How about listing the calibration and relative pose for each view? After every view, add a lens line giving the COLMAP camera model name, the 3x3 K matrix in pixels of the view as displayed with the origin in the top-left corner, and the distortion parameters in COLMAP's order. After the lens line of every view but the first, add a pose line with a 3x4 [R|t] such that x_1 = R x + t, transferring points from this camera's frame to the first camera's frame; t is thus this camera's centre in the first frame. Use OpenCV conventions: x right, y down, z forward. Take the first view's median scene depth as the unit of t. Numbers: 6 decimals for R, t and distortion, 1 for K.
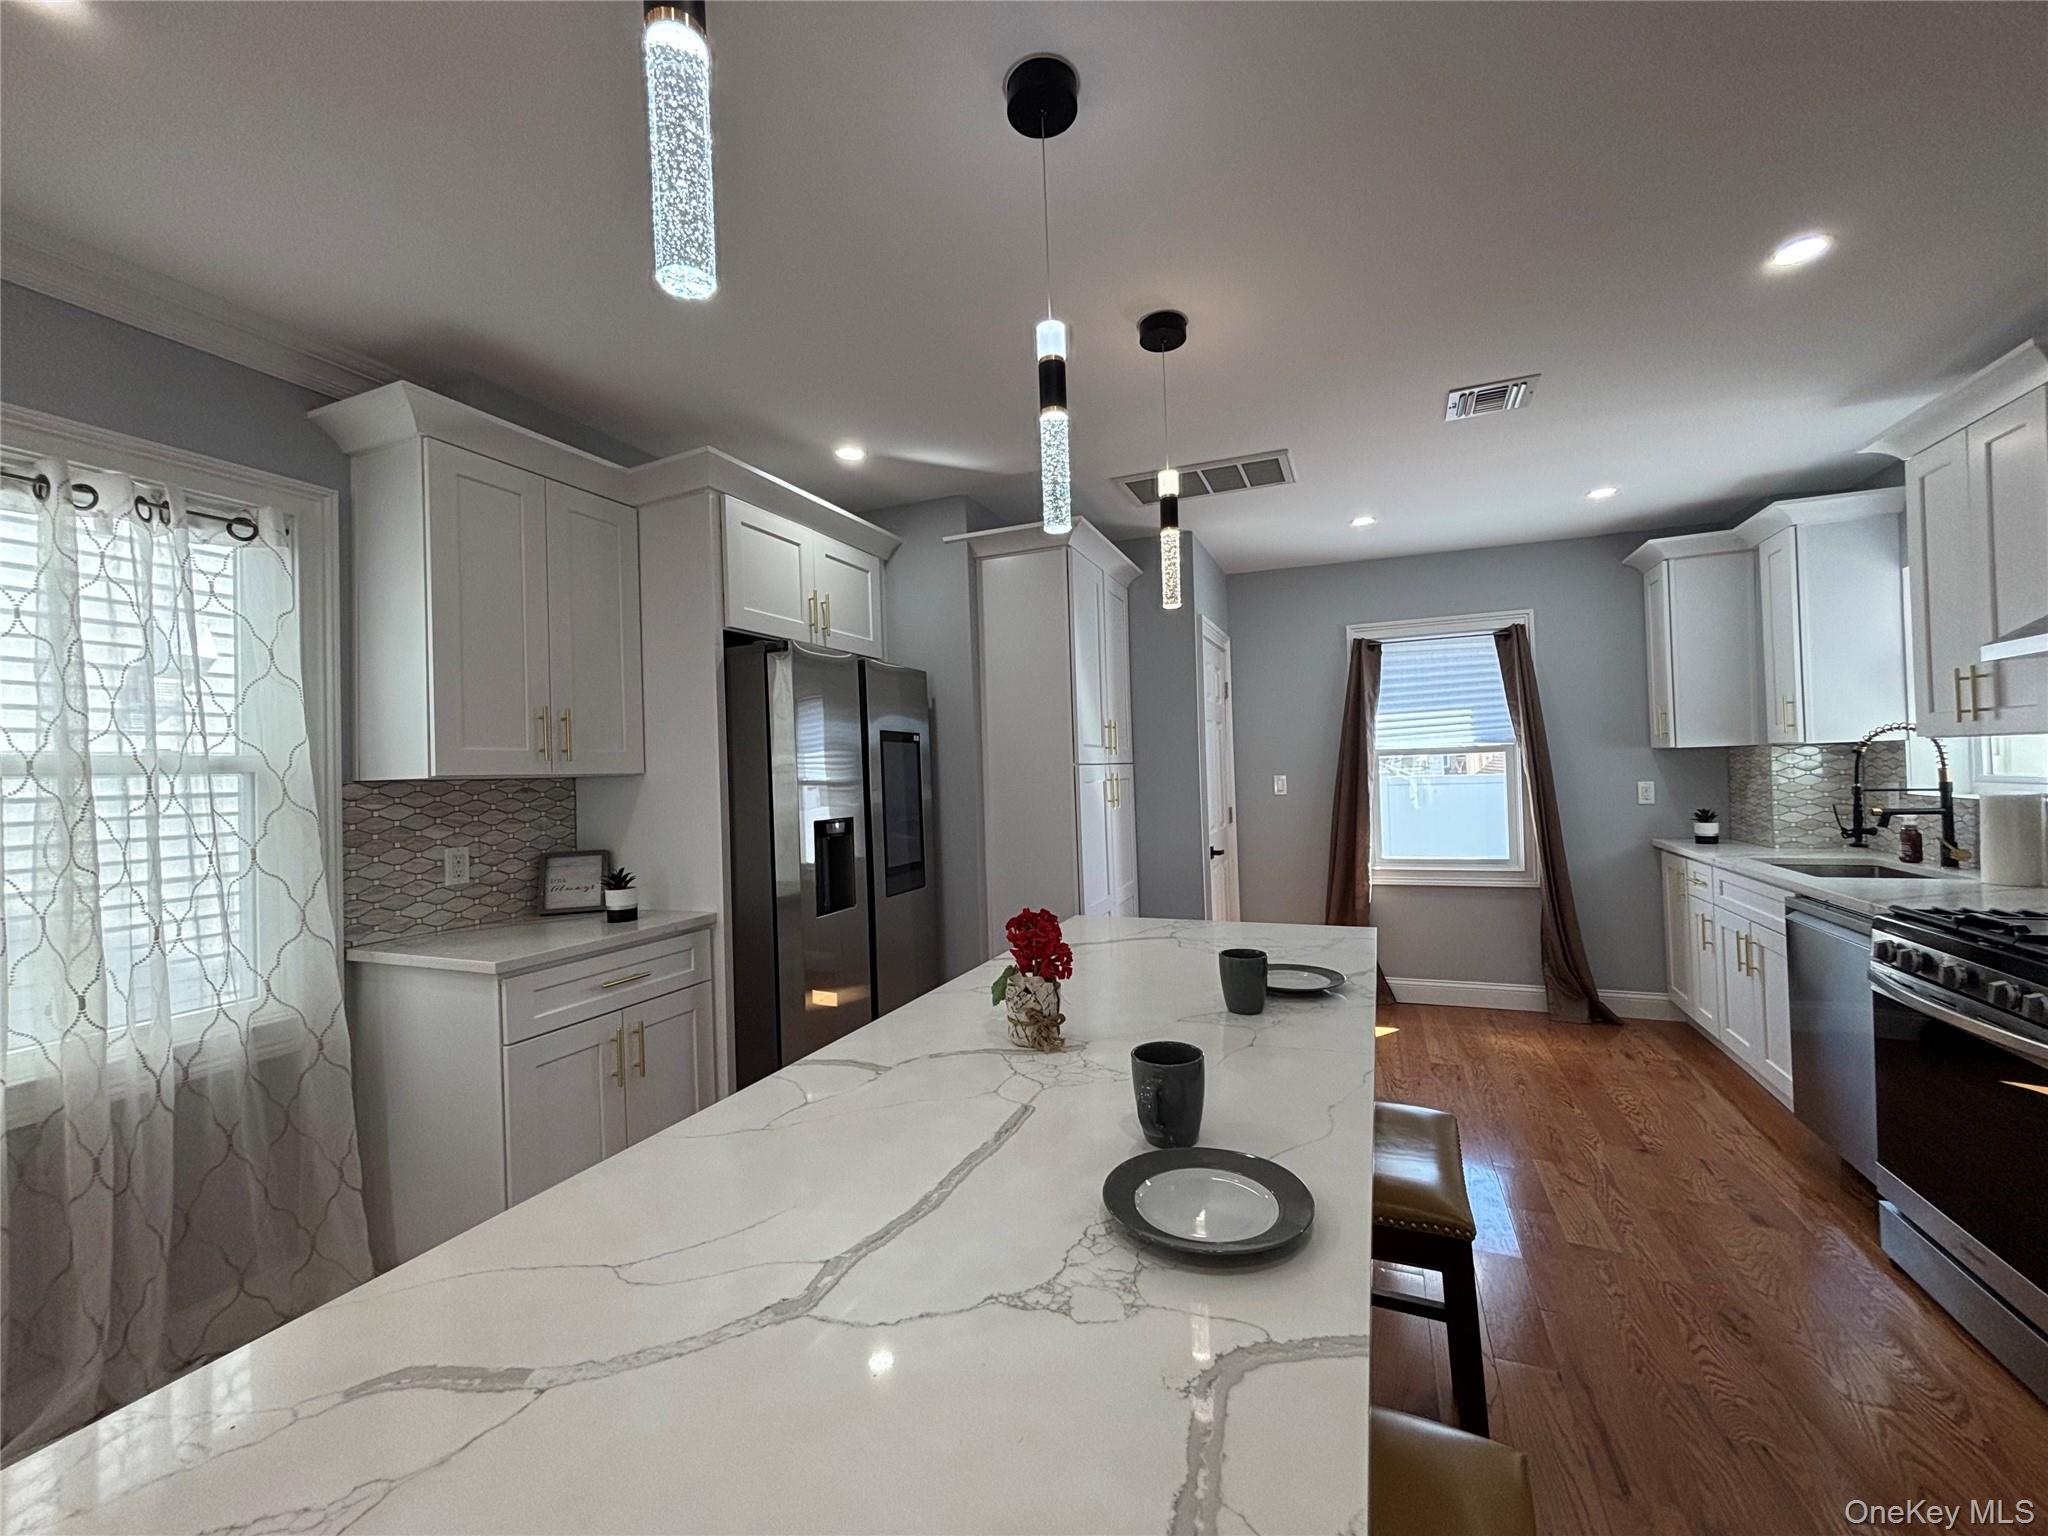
lens RADIAL K [[822.8, 0, 1022.9], [0, 822.8, 766.7], [0, 0, 1]] dist [0.005579, -0.001253]
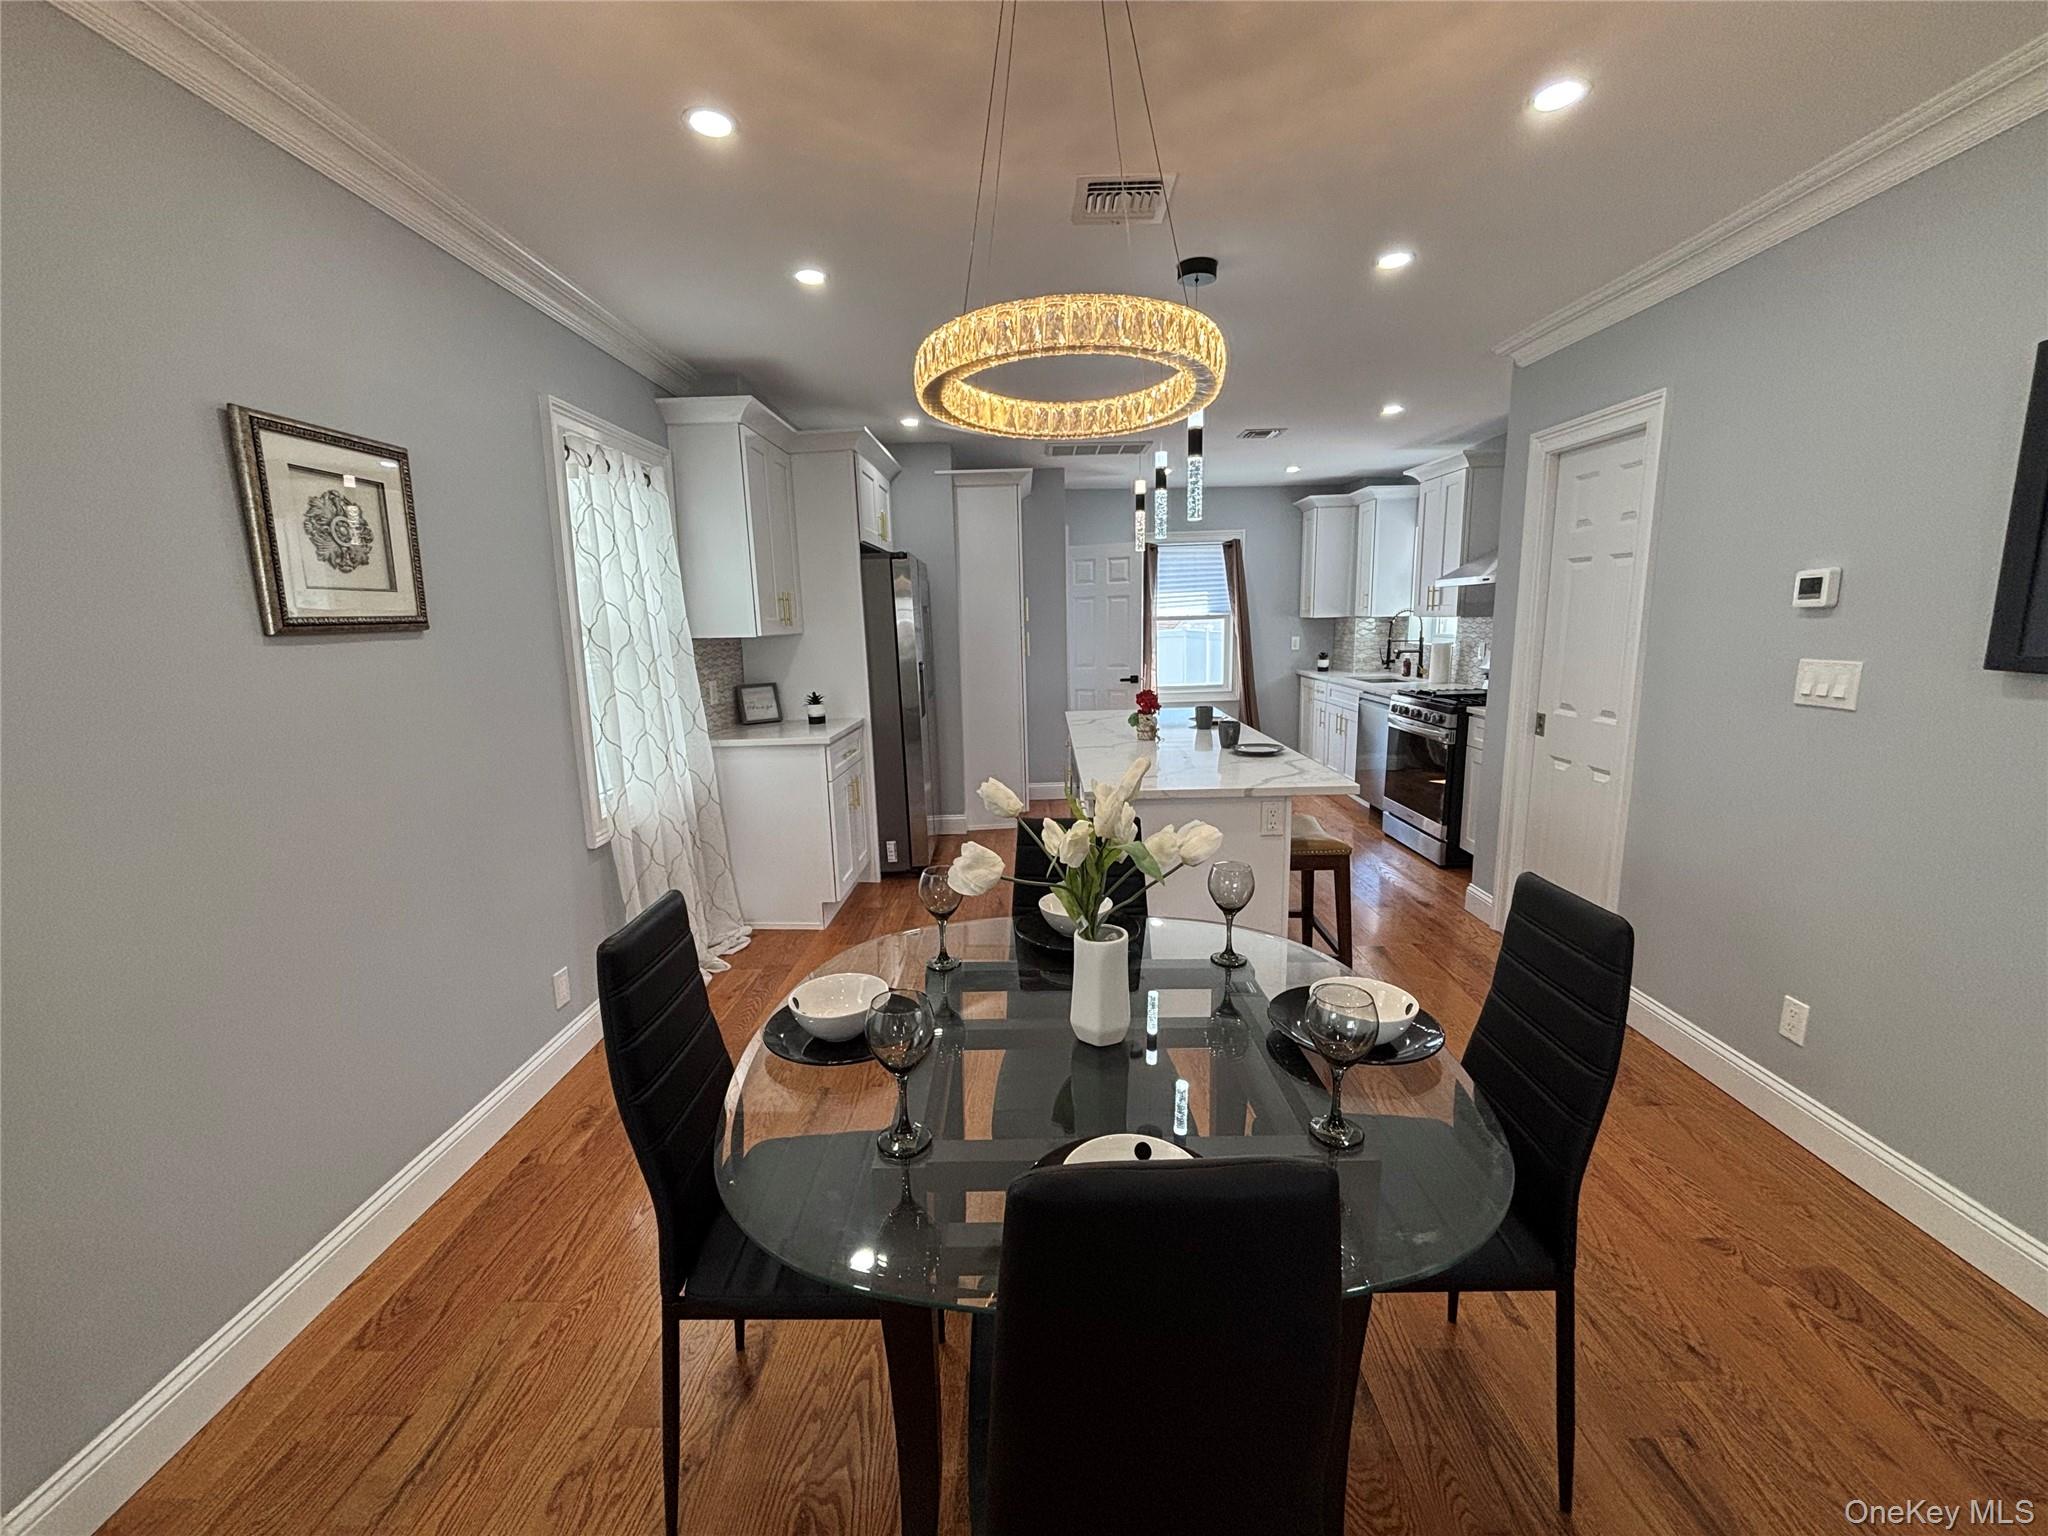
lens RADIAL K [[822.8, 0, 1017.0], [0, 822.8, 772.7], [0, 0, 1]] dist [0.005579, -0.001253]
pose [[0.929161, -0.061699, 0.364490, -0.589602], [-0.005877, 0.983384, 0.181445, -0.015340], [-0.369628, -0.170734, 0.913359, -0.557688]]
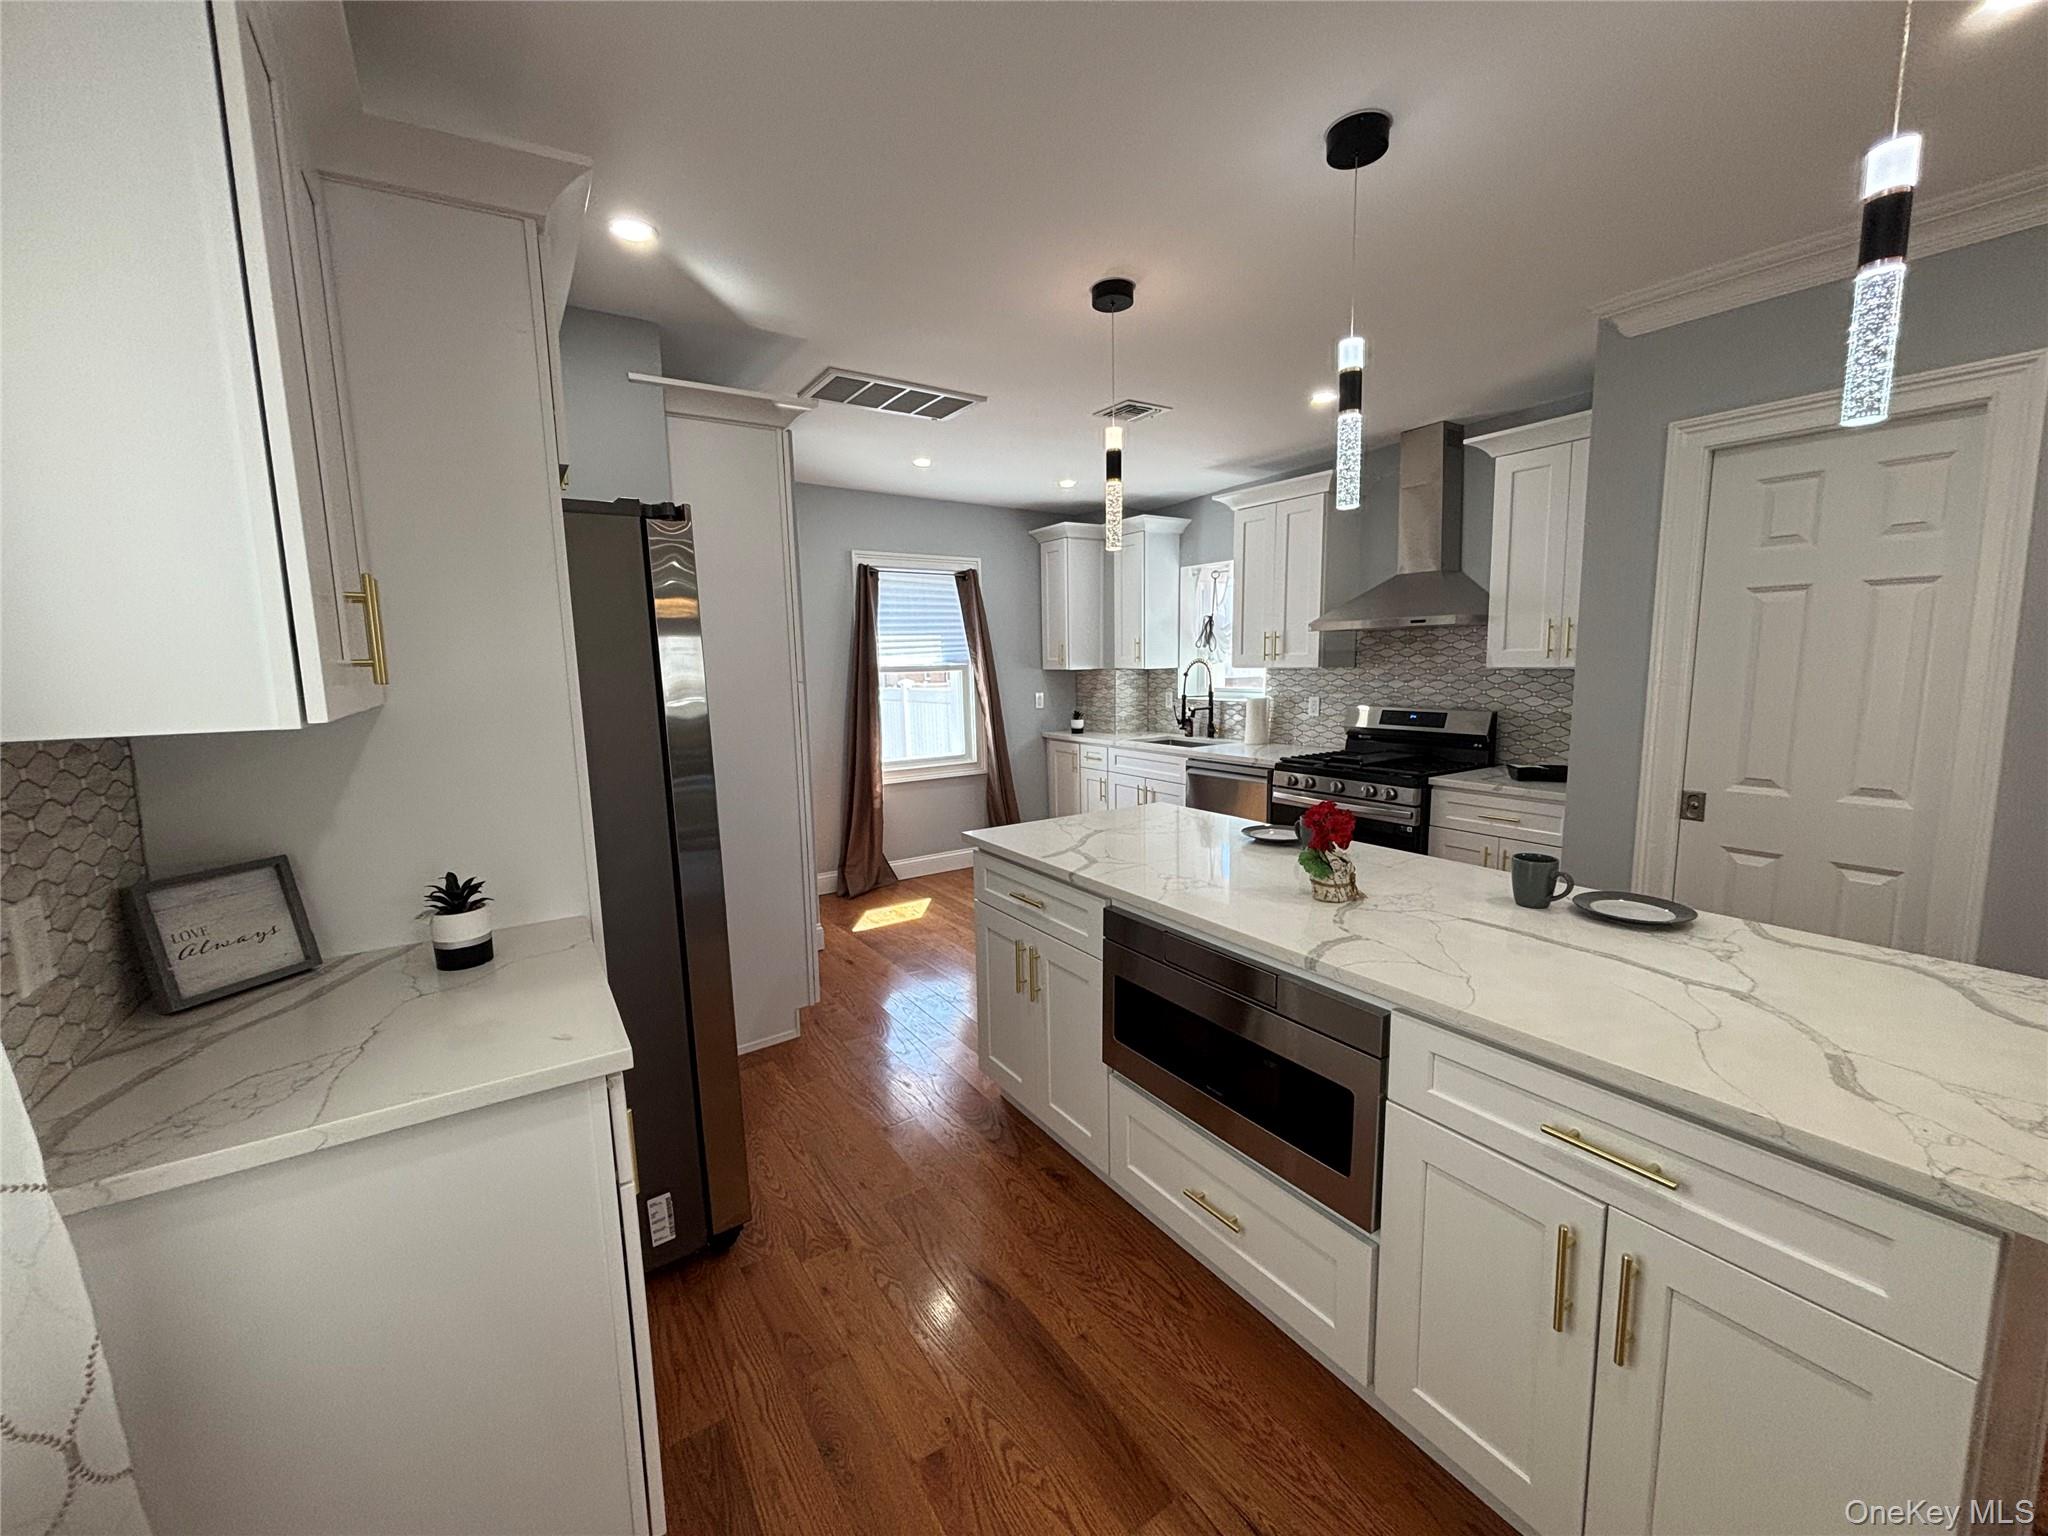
lens RADIAL K [[822.8, 0, 1020.6], [0, 822.8, 767.9], [0, 0, 1]] dist [0.005579, -0.001253]
pose [[0.559604, -0.088436, 0.824028, -0.597159], [-0.003680, 0.994015, 0.109178, -0.009827], [-0.828752, -0.064128, 0.555929, 0.302218]]
